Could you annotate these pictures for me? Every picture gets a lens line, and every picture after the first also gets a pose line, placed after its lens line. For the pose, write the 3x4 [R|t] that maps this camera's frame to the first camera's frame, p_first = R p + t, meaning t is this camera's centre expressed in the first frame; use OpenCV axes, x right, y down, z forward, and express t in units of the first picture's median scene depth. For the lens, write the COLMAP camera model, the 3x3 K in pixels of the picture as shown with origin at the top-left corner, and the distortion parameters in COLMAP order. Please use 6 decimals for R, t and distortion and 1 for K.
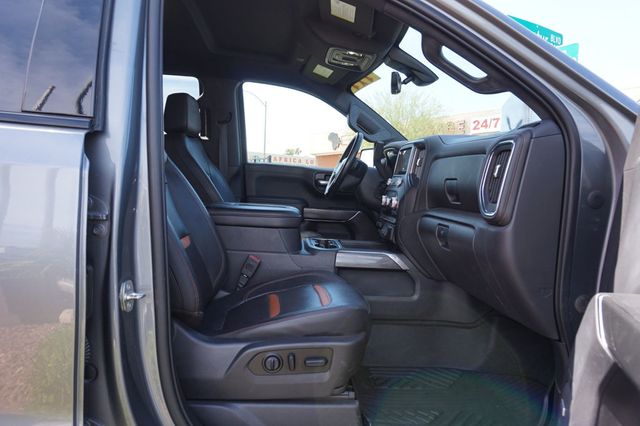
lens RADIAL K [[435.0, 0, 320.0], [0, 435.0, 213.0], [0, 0, 1]] dist [-0.033650, 0.000245]
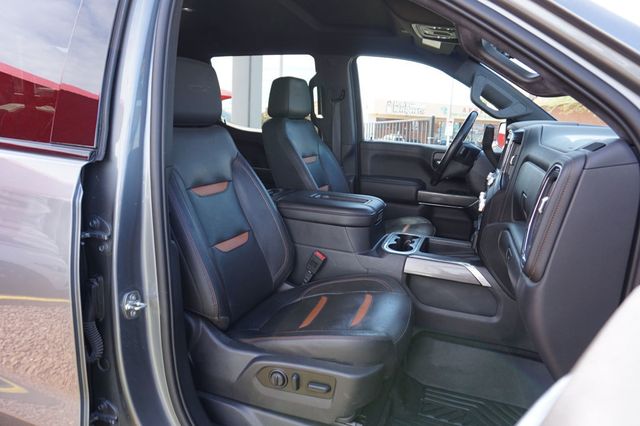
lens RADIAL K [[435.0, 0, 320.0], [0, 435.0, 213.0], [0, 0, 1]] dist [-0.033650, 0.000245]
pose [[0.911580, 0.076641, -0.403917, 0.274116], [-0.031716, 0.992652, 0.116771, -0.120618], [0.409899, -0.093635, 0.907312, 0.125211]]
